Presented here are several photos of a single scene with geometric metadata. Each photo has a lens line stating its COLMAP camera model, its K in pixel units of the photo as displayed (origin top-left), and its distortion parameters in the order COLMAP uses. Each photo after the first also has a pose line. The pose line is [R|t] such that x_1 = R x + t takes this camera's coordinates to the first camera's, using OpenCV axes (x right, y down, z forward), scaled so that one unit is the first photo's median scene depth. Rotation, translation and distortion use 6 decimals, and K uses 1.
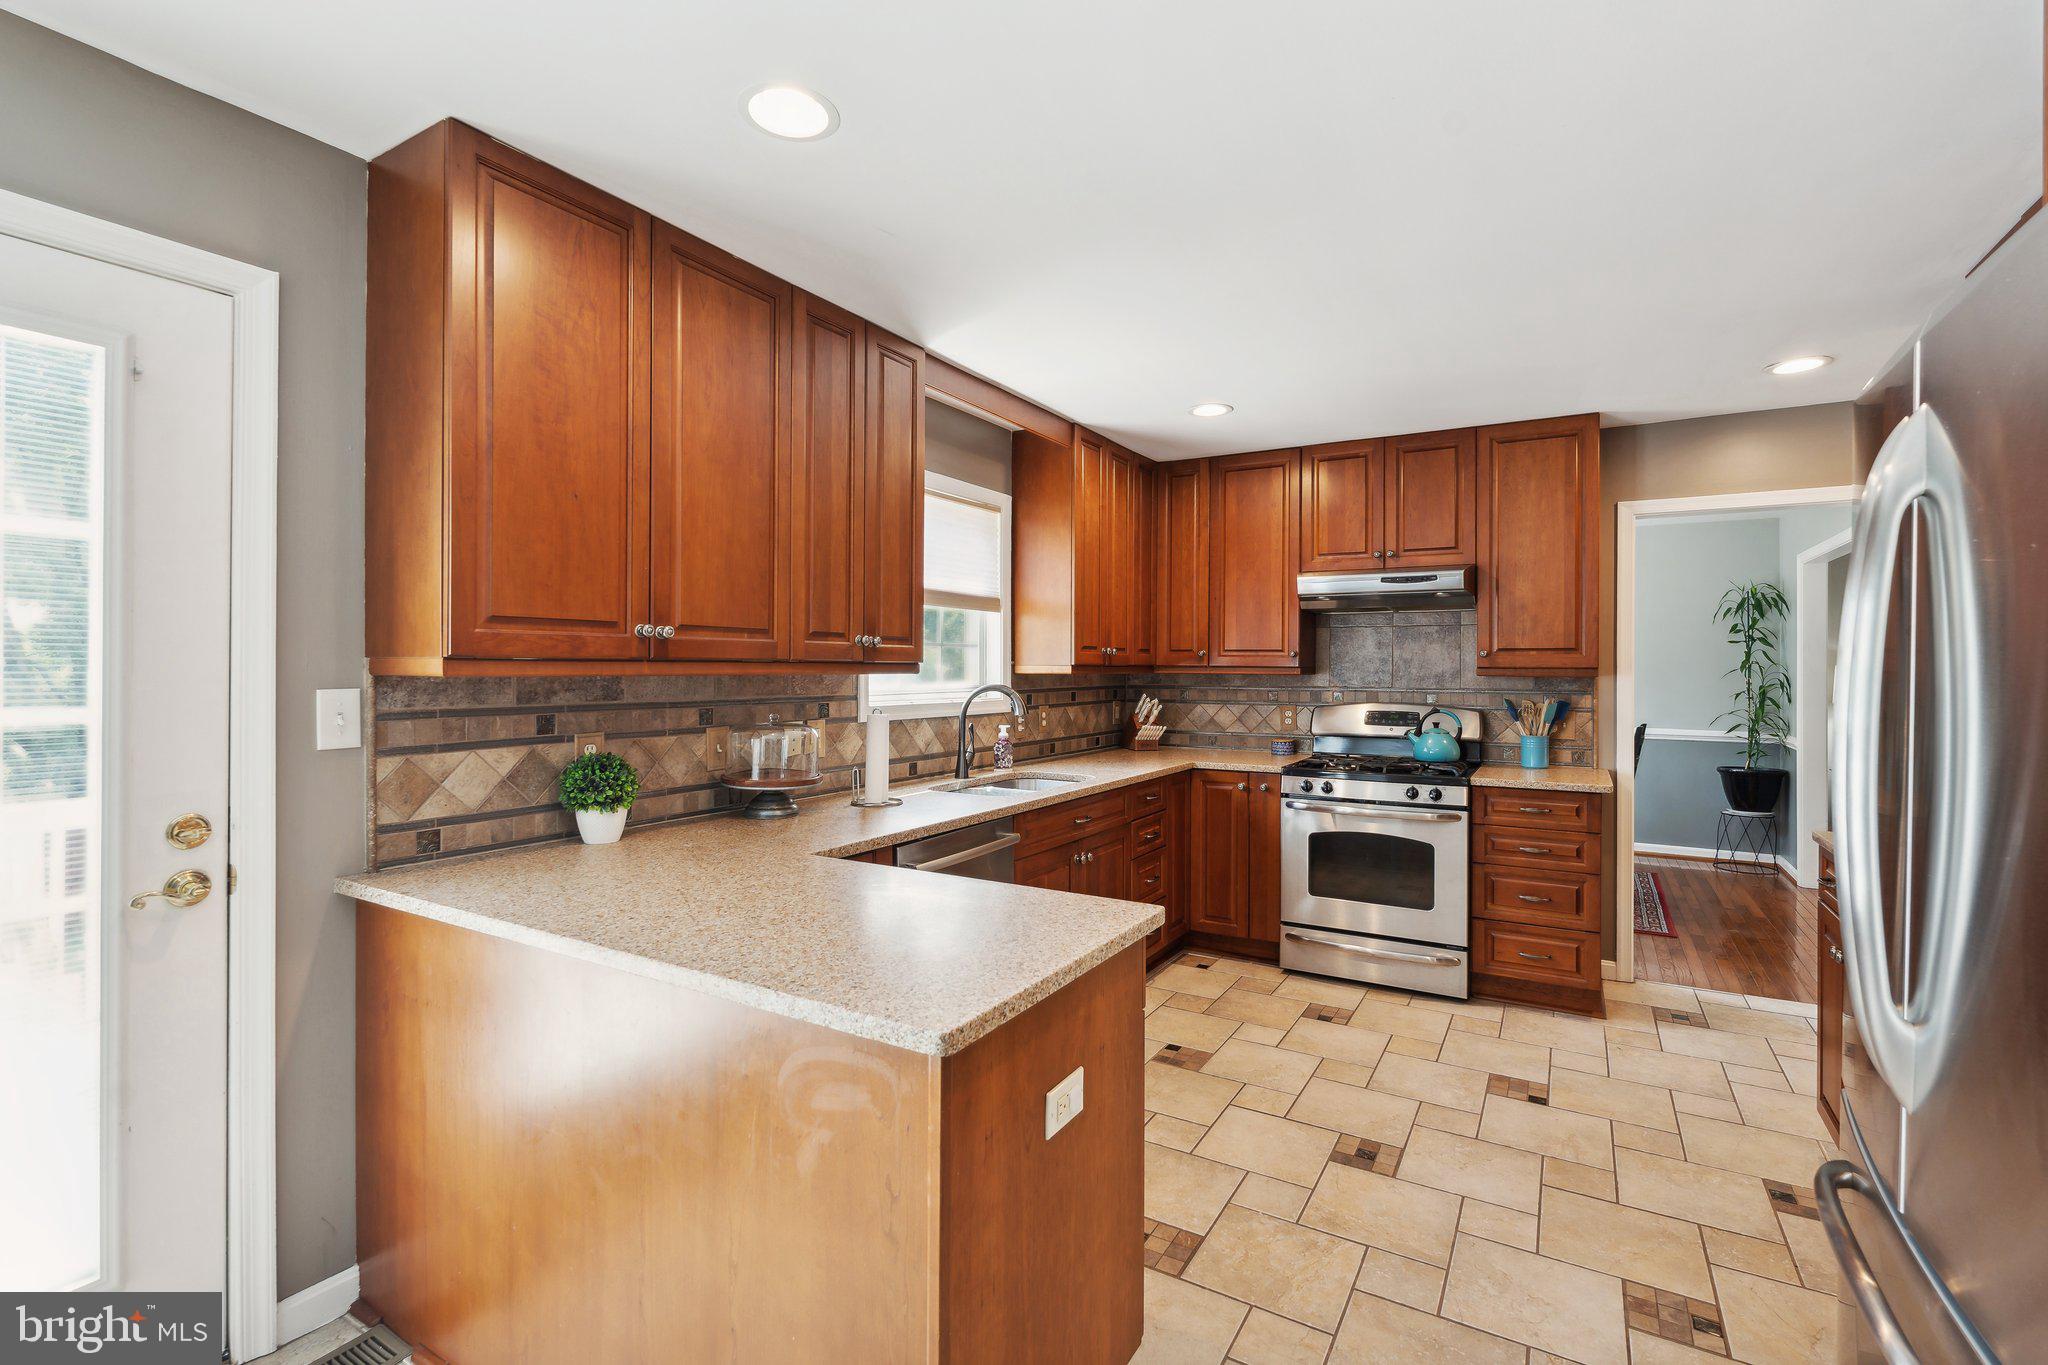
lens RADIAL K [[928.6, 0, 1022.9], [0, 928.6, 663.8], [0, 0, 1]] dist [0.000593, 0.000194]
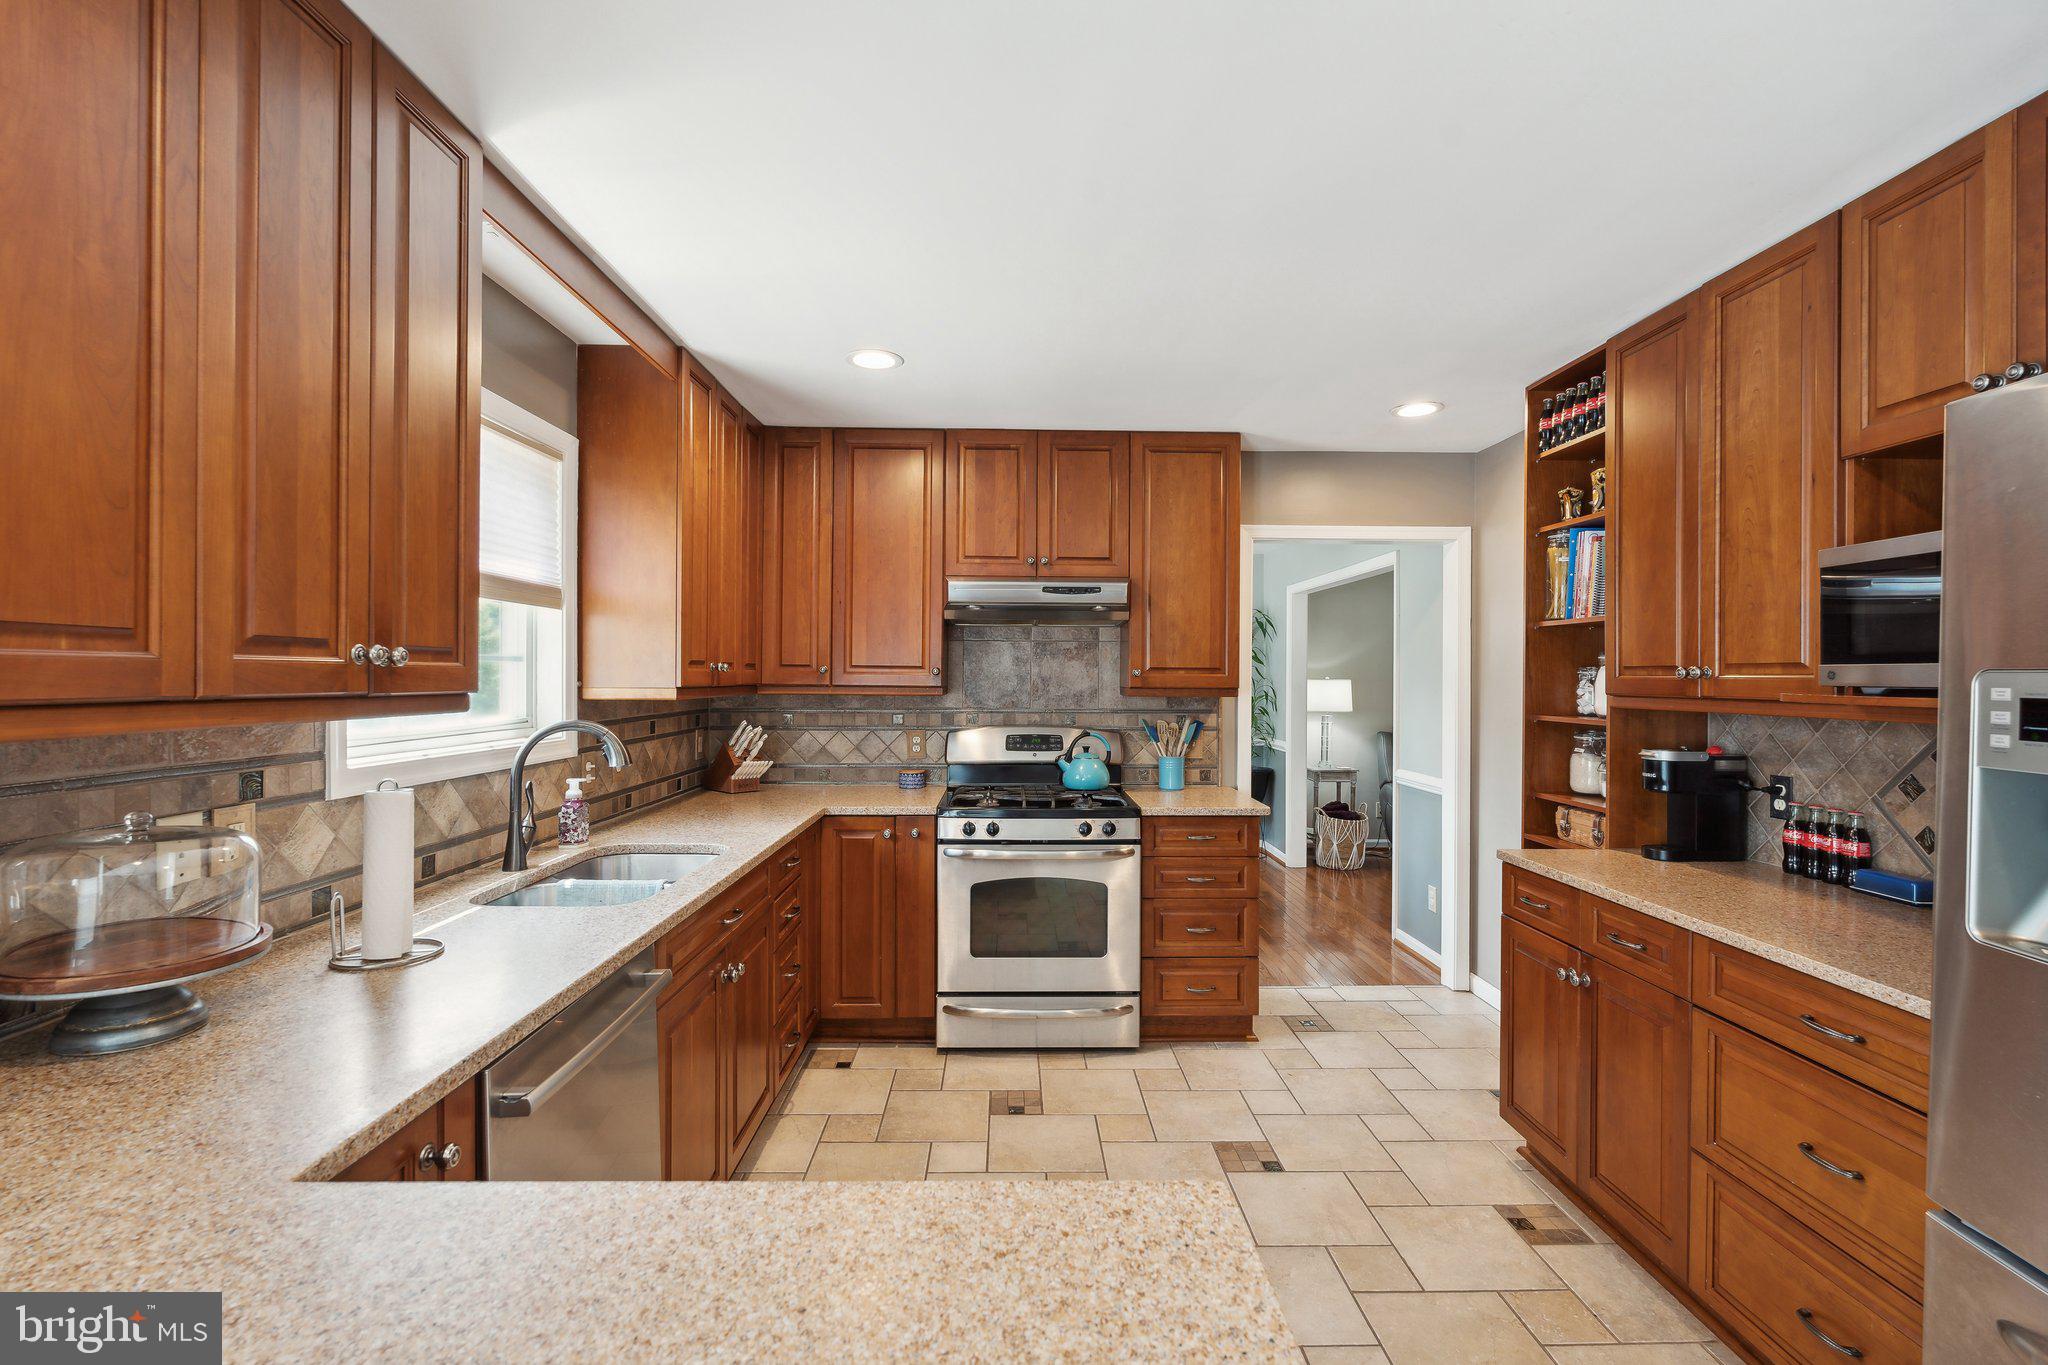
lens RADIAL K [[914.7, 0, 1023.3], [0, 914.7, 675.0], [0, 0, 1]] dist [-0.006024, -0.000231]
pose [[0.848377, 0.000598, 0.529392, -0.095219], [-0.003249, 0.999986, 0.004077, -0.012115], [-0.529383, -0.005178, 0.848367, 0.275256]]
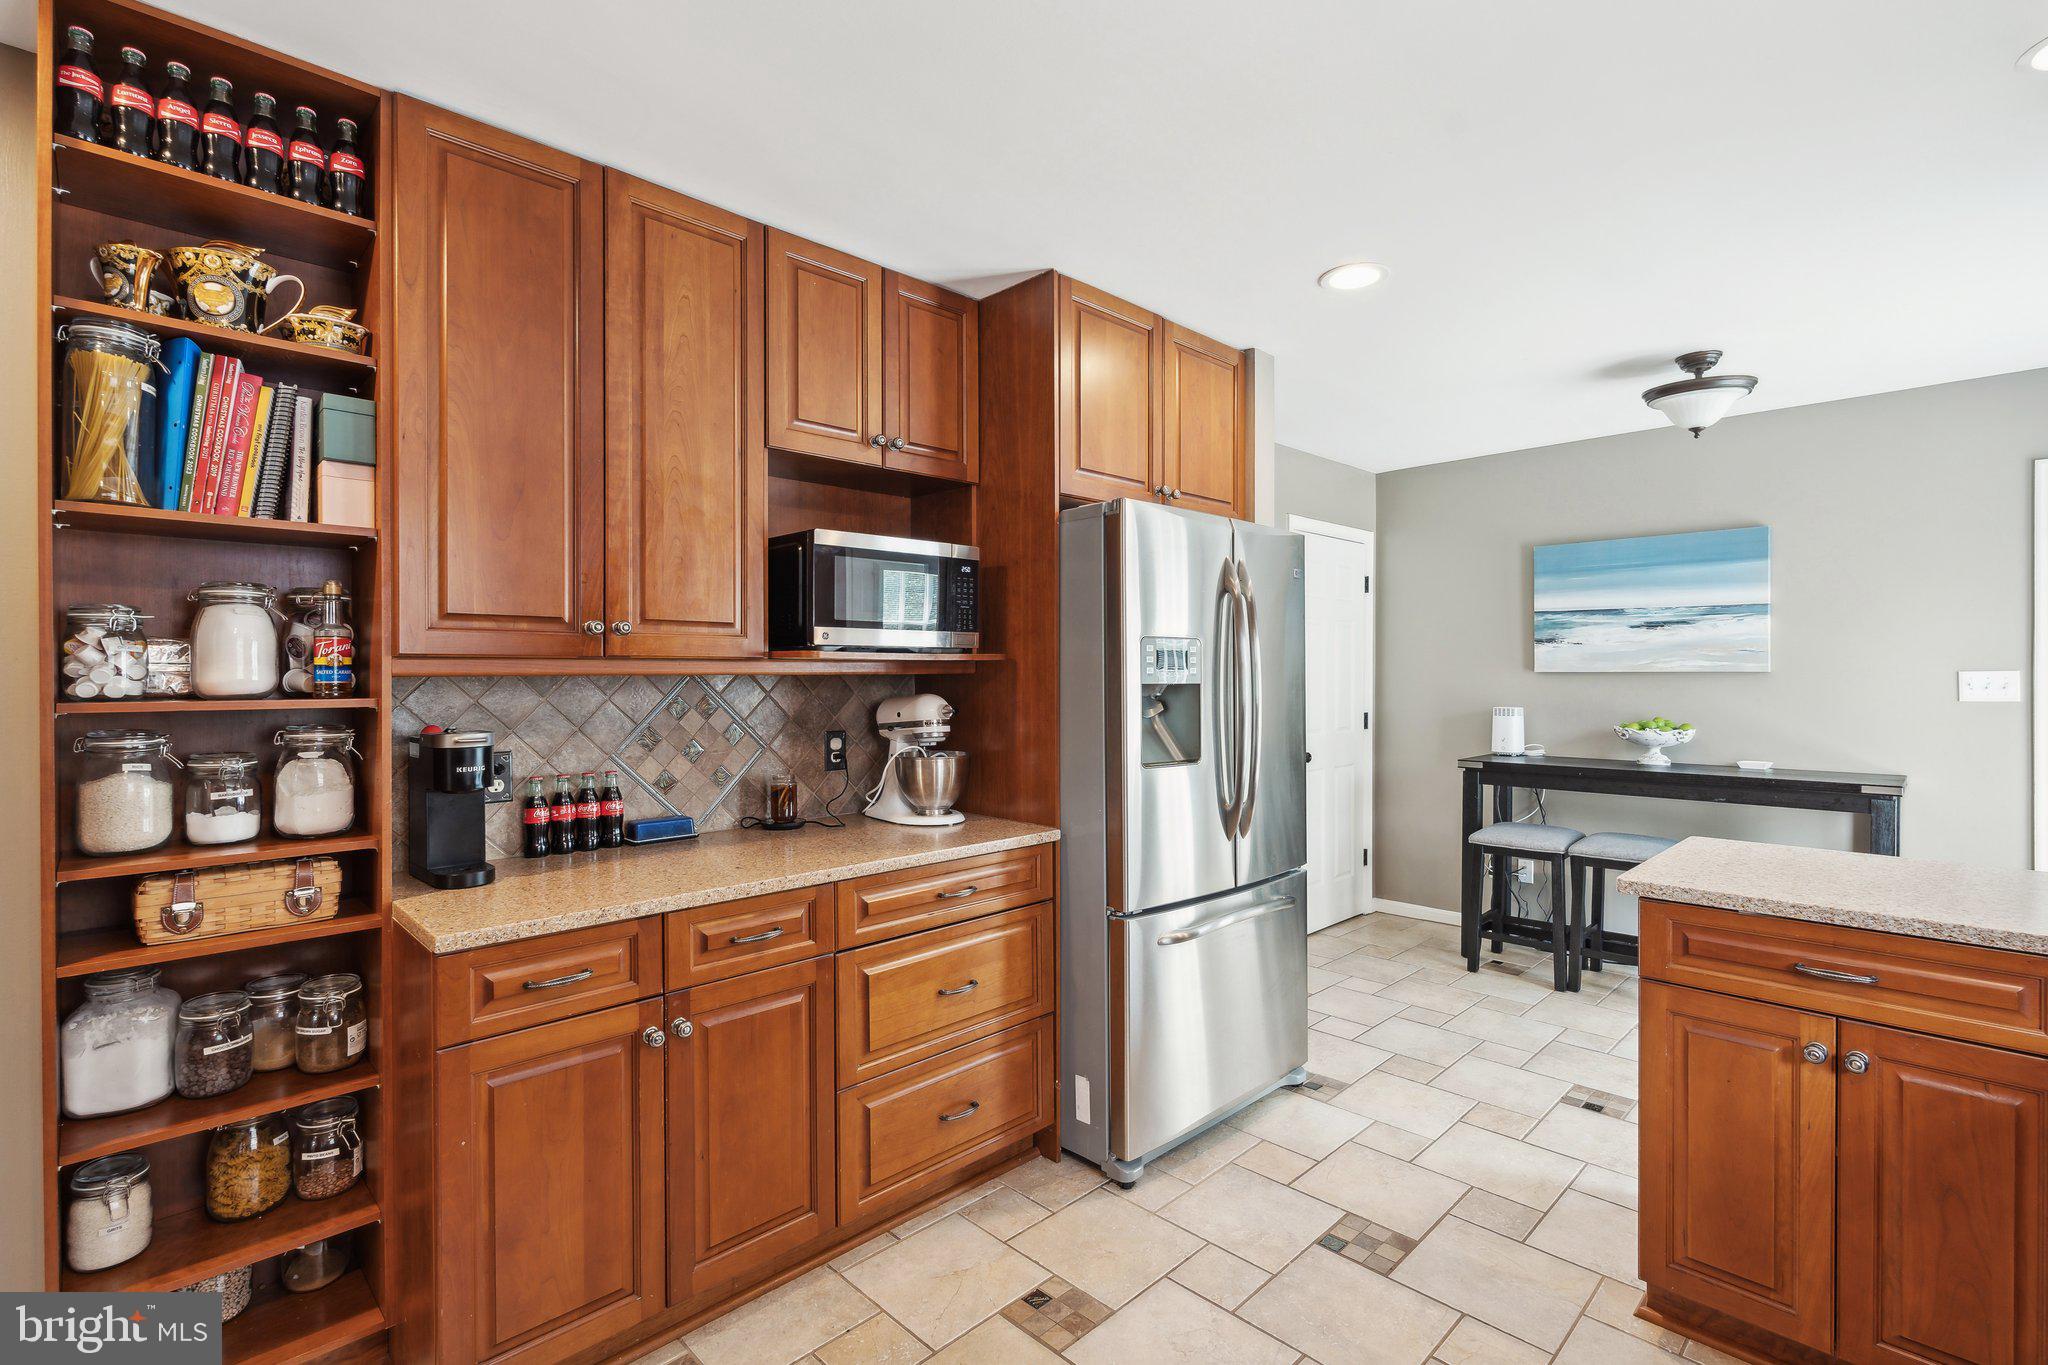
lens RADIAL K [[943.5, 0, 1025.5], [0, 943.5, 677.5], [0, 0, 1]] dist [0.001852, 0.000101]
pose [[-0.967725, -0.004211, 0.251974, 0.240949], [-0.003769, 0.999990, 0.002235, 0.012341], [-0.251981, 0.001213, -0.967732, 0.985153]]
